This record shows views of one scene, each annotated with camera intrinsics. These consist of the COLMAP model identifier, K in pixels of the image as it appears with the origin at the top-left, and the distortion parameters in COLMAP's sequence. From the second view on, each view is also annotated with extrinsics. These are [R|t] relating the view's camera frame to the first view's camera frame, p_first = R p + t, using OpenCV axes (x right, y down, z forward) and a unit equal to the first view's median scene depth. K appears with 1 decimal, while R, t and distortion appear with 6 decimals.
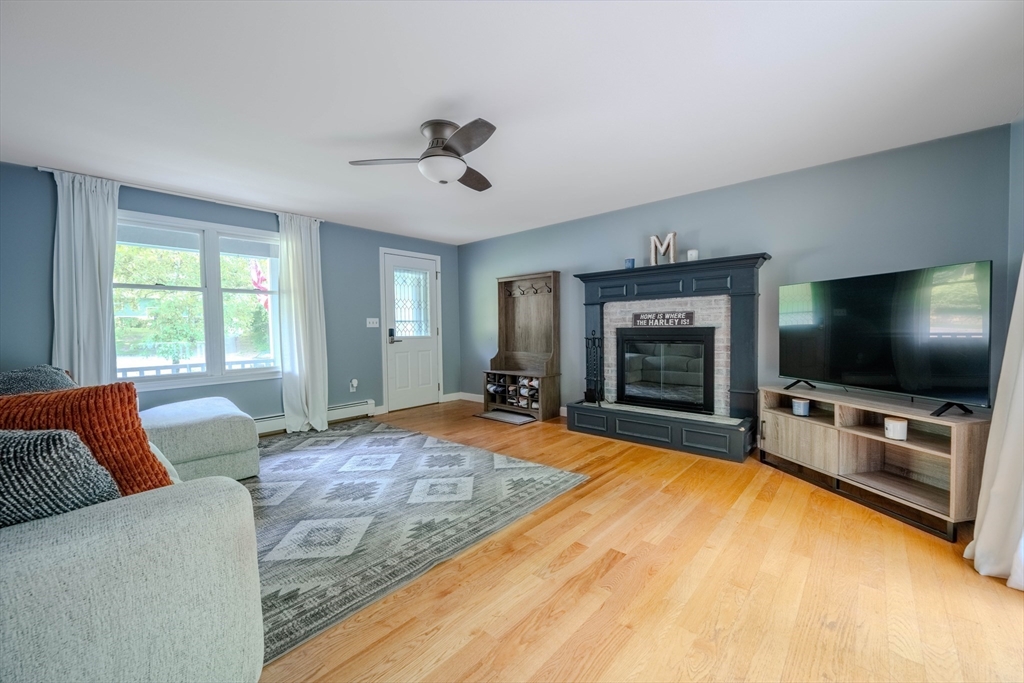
lens RADIAL K [[418.9, 0, 507.3], [0, 418.9, 337.1], [0, 0, 1]] dist [-0.002585, 0.000154]
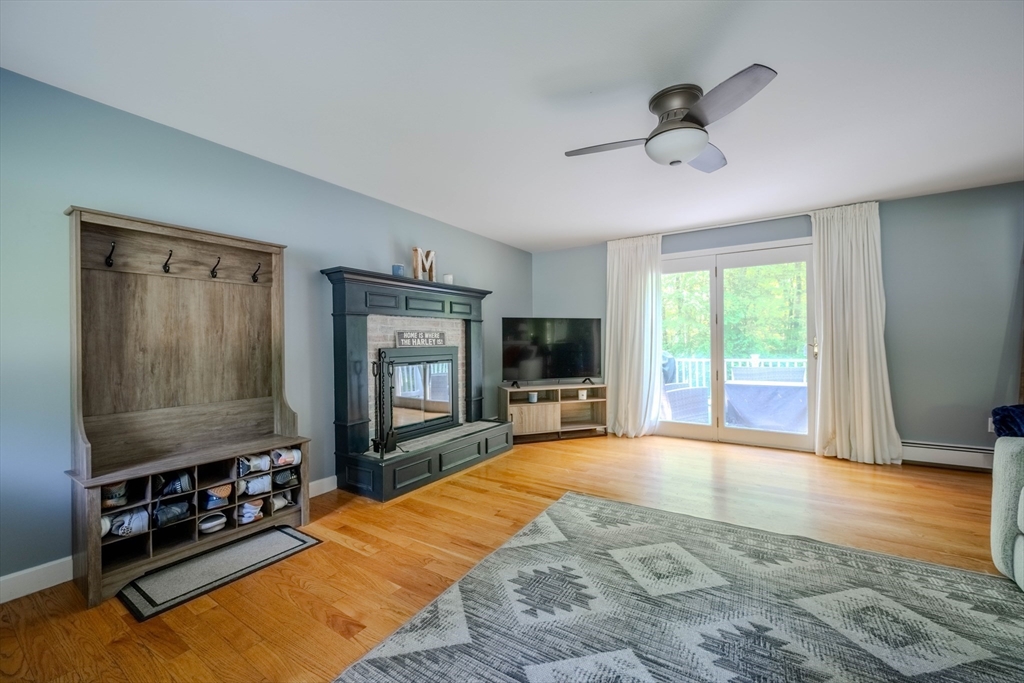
lens RADIAL K [[418.9, 0, 505.0], [0, 418.9, 344.1], [0, 0, 1]] dist [-0.002585, 0.000154]
pose [[-0.183511, 0.012552, 0.982938, -0.694434], [0.038434, 0.999246, -0.005585, -0.021512], [-0.982266, 0.036753, -0.183855, 1.180300]]
